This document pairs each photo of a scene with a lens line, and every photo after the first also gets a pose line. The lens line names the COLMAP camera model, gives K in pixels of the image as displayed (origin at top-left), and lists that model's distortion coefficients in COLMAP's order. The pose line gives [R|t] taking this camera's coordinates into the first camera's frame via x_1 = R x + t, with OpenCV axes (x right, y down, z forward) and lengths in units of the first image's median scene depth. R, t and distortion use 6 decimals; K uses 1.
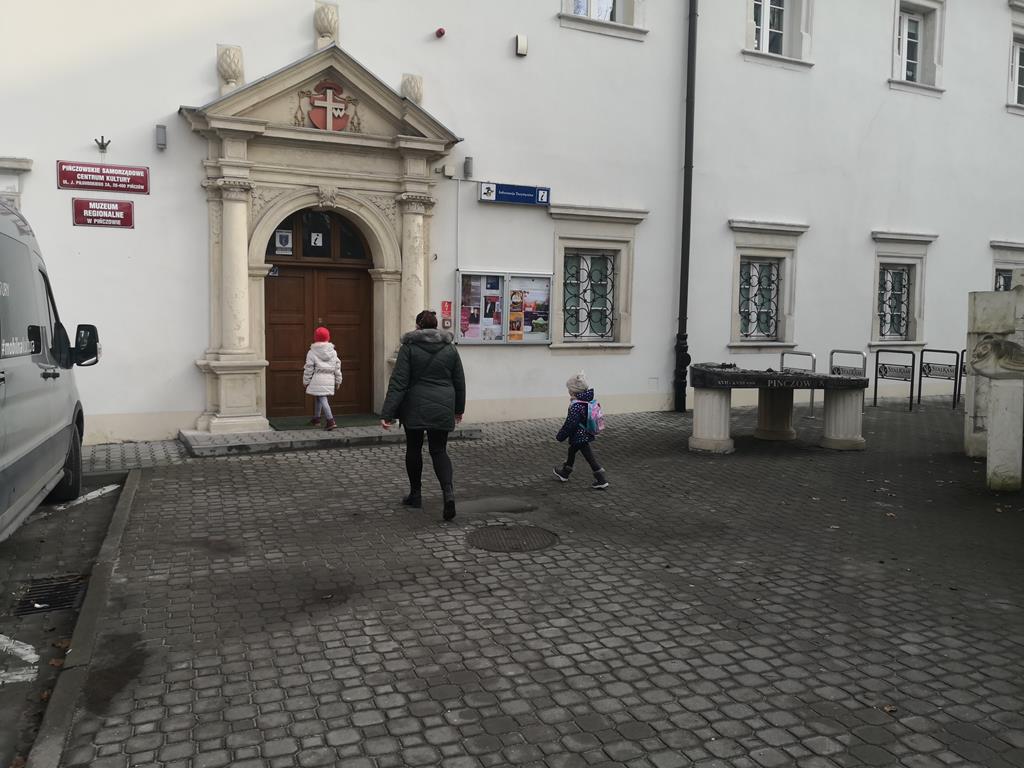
lens RADIAL K [[856.1, 0, 512.0], [0, 856.1, 384.0], [0, 0, 1]] dist [0.050573, -0.083618]
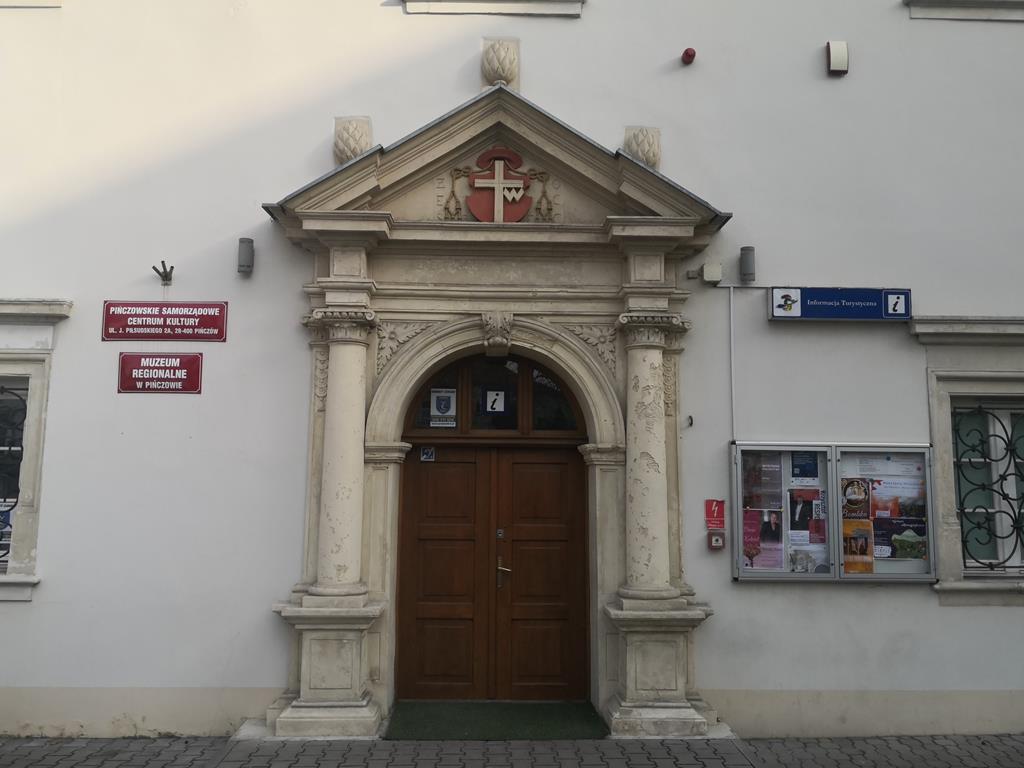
lens RADIAL K [[856.1, 0, 512.0], [0, 856.1, 384.0], [0, 0, 1]] dist [0.050573, -0.083618]
pose [[0.906169, -0.063237, -0.418161, 0.043494], [-0.032029, 0.975657, -0.216953, -0.047512], [0.421701, 0.209989, 0.882085, 0.464668]]
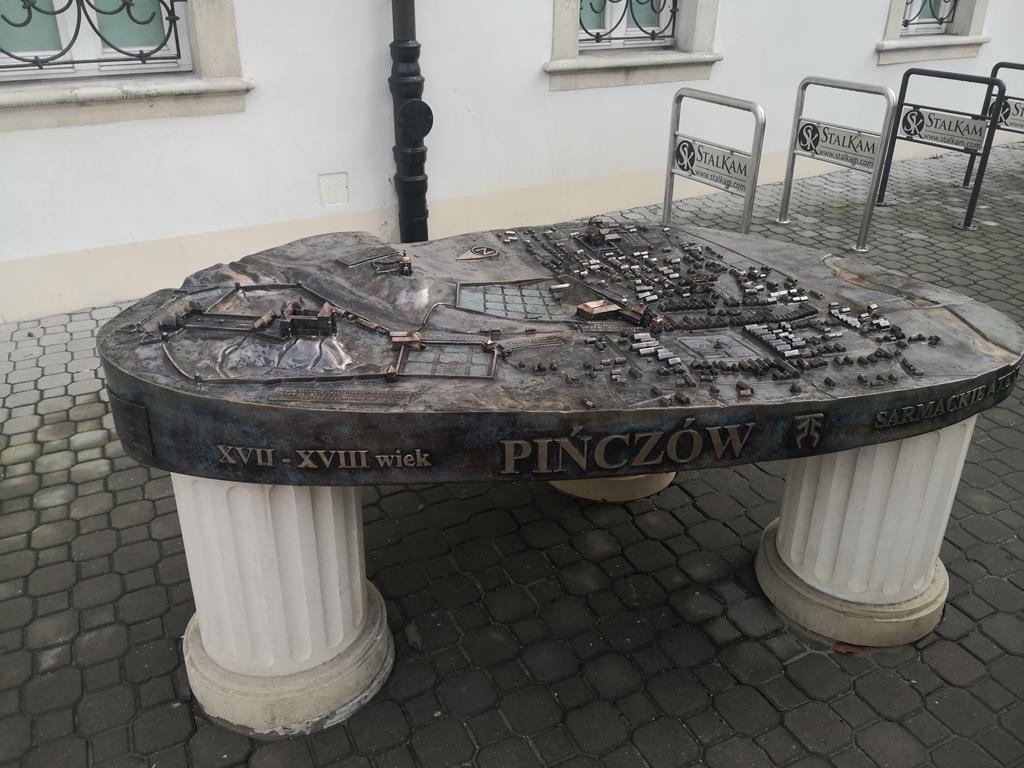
lens RADIAL K [[856.1, 0, 512.0], [0, 856.1, 384.0], [0, 0, 1]] dist [0.050573, -0.083618]
pose [[0.996086, -0.045189, 0.075964, 0.252753], [0.014783, 0.932498, 0.360873, -0.066207], [-0.087144, -0.358337, 0.929516, 0.743770]]
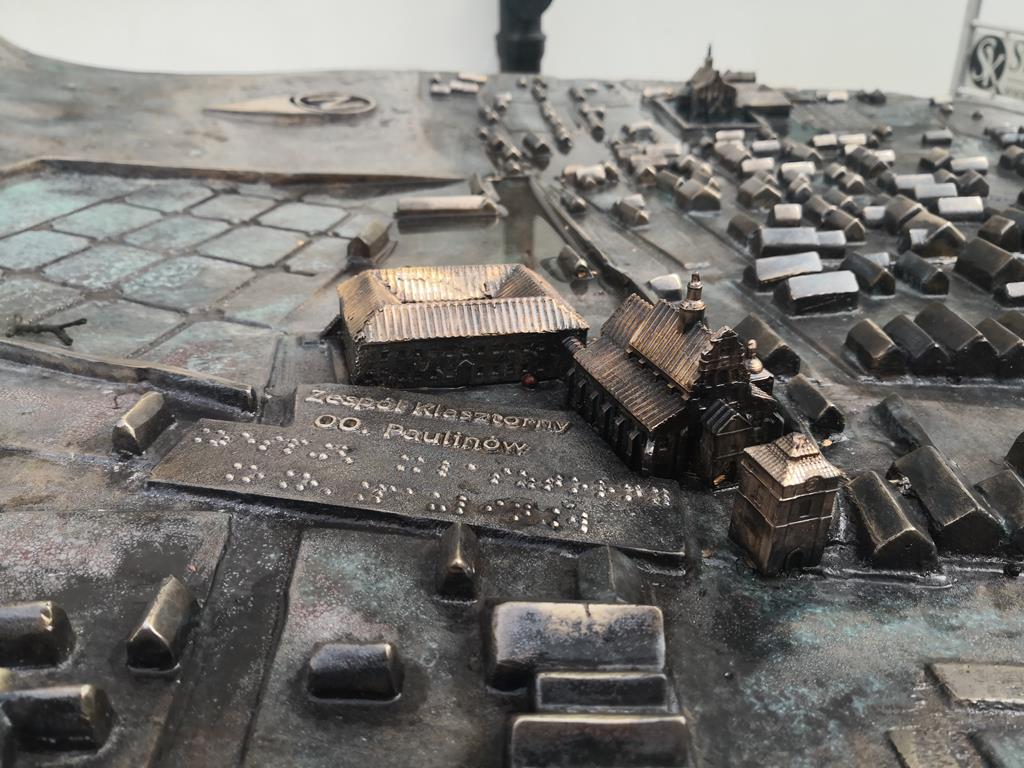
lens RADIAL K [[856.1, 0, 512.0], [0, 856.1, 384.0], [0, 0, 1]] dist [0.050573, -0.083618]
pose [[0.981244, 0.082788, -0.174086, 0.295995], [-0.011199, 0.926040, 0.377260, -0.021102], [0.192443, -0.368234, 0.909598, 0.899795]]
